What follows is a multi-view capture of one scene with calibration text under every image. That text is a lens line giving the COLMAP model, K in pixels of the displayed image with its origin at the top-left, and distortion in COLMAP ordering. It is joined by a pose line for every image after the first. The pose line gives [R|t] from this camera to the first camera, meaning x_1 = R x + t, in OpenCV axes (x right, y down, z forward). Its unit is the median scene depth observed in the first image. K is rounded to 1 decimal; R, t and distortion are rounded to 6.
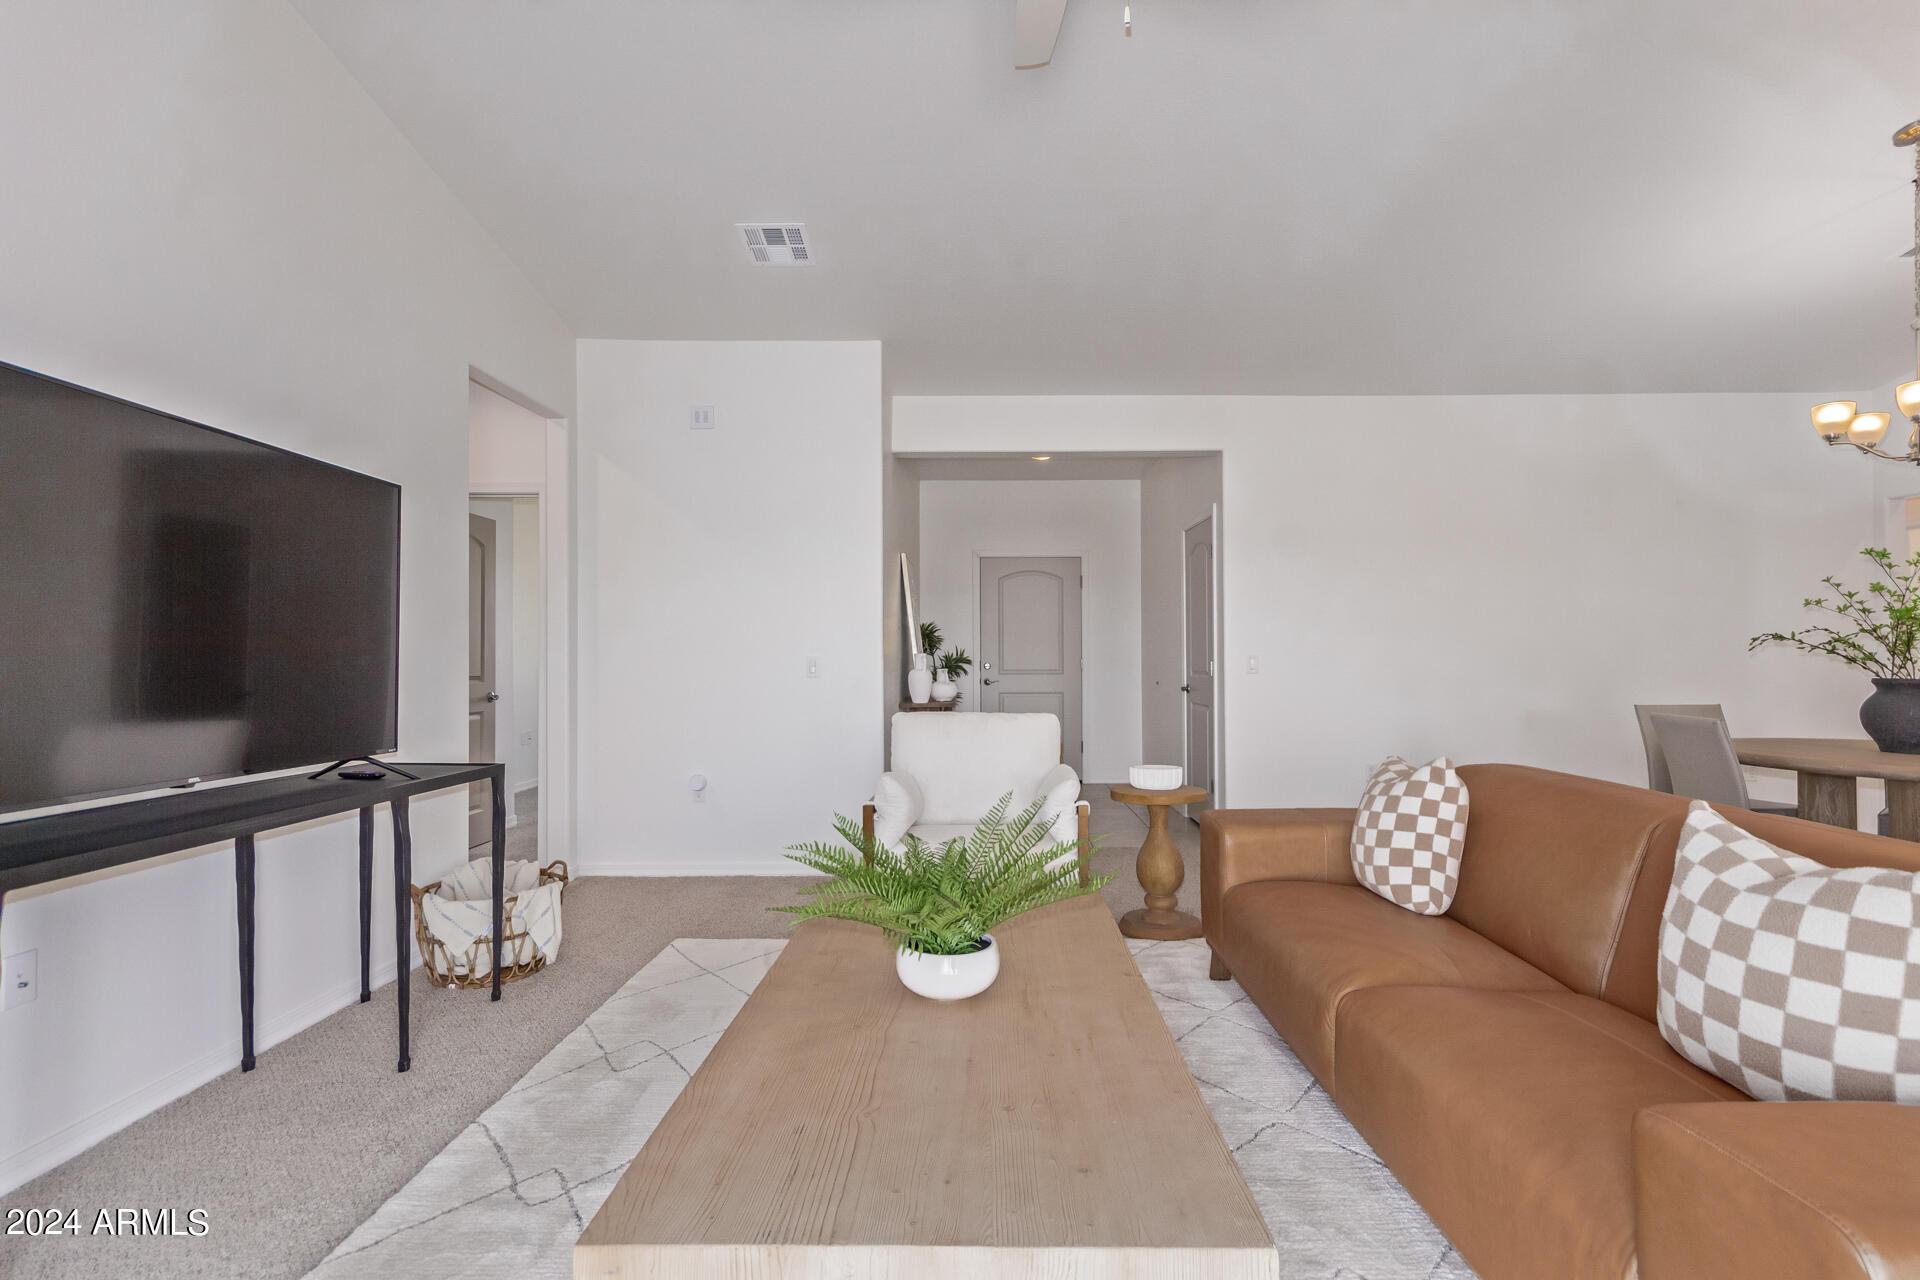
lens RADIAL K [[830.2, 0, 963.3], [0, 830.2, 658.3], [0, 0, 1]] dist [0.003020, 0.000177]
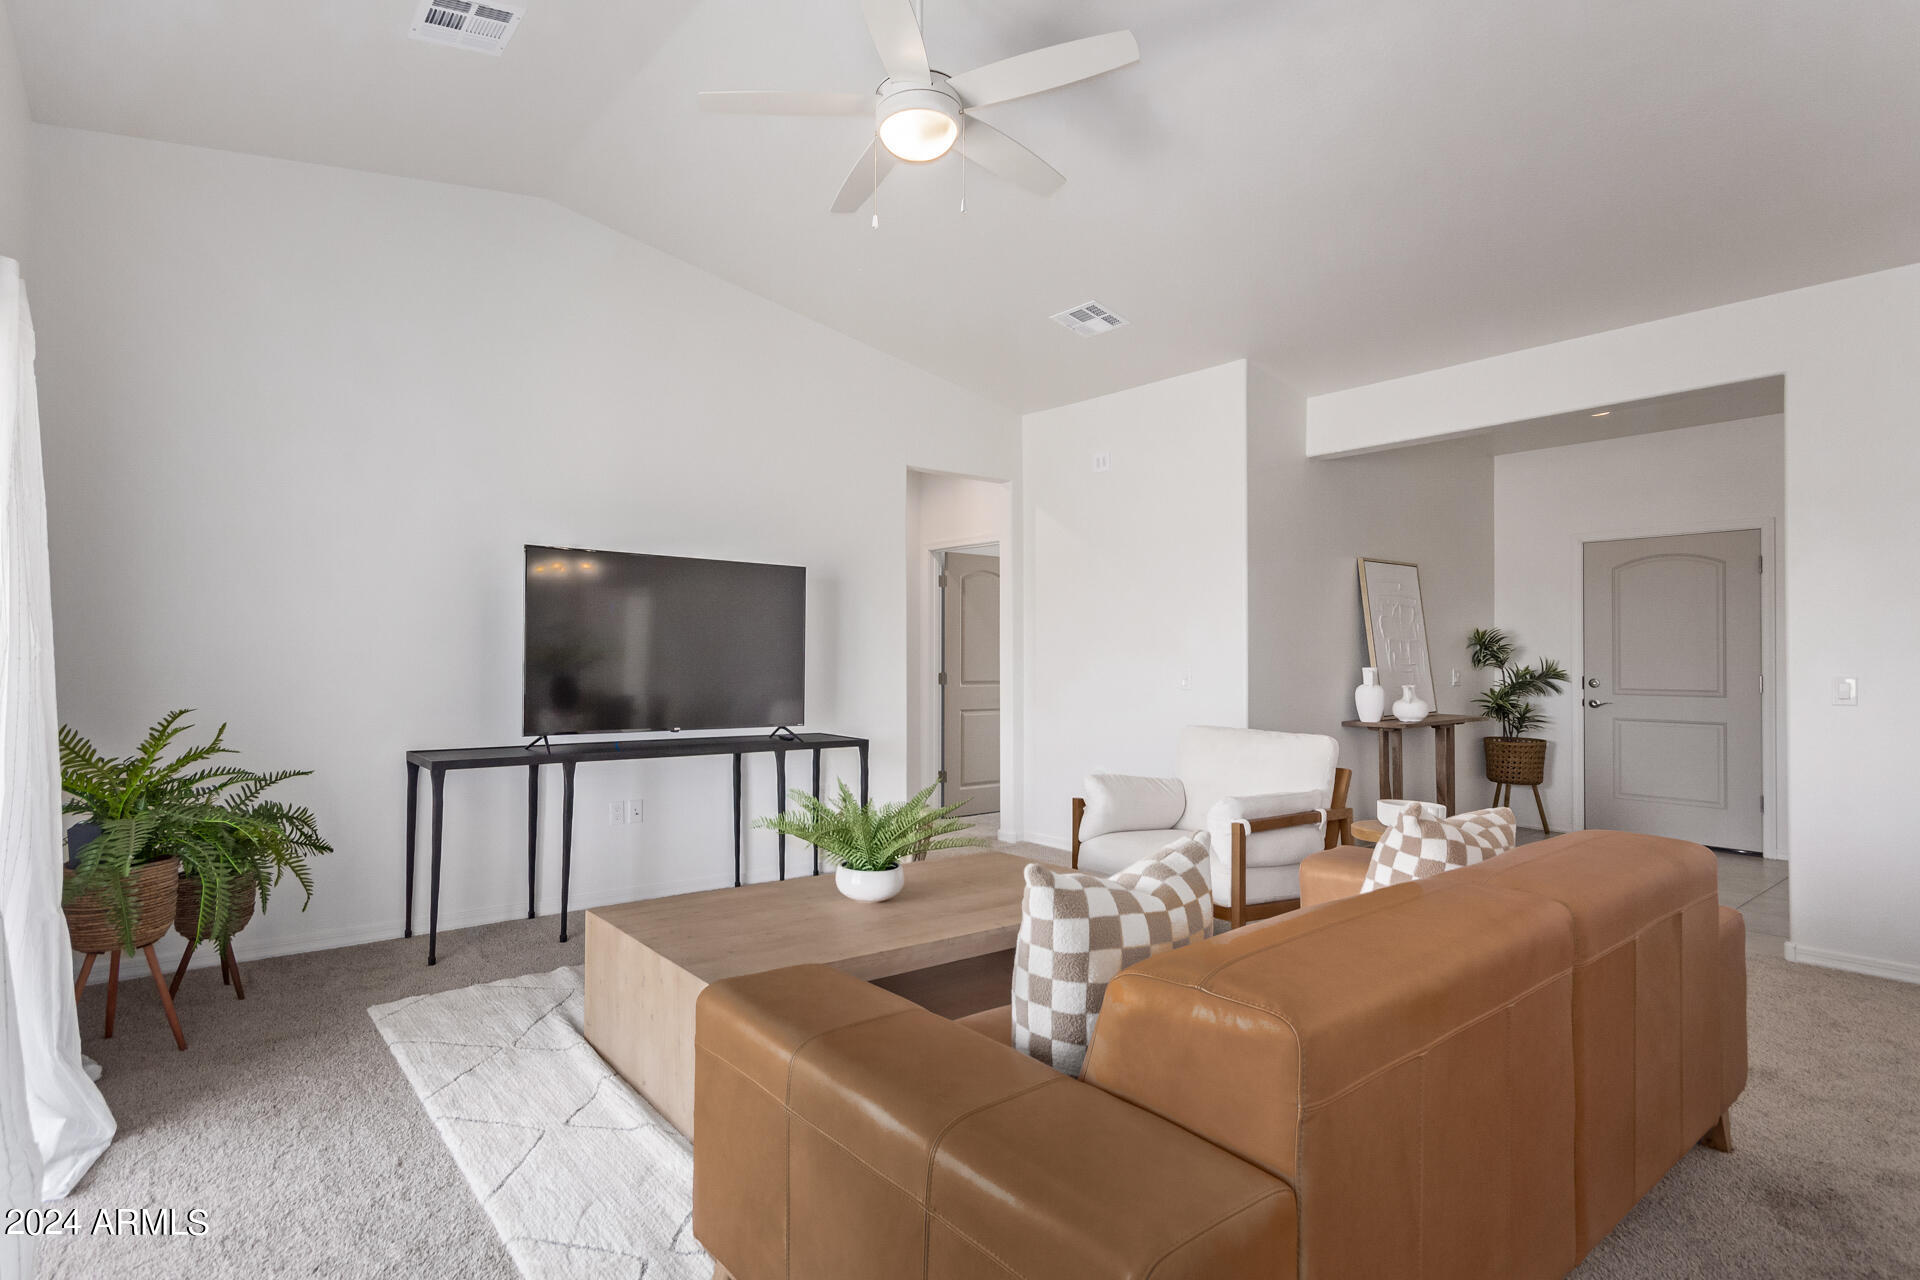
lens RADIAL K [[894.8, 0, 968.7], [0, 894.8, 648.3], [0, 0, 1]] dist [0.004281, 0.000757]
pose [[0.671505, 0.001086, -0.740999, 0.490765], [-0.013046, 0.999861, -0.010358, -0.013493], [0.740885, 0.016622, 0.671426, 0.022916]]
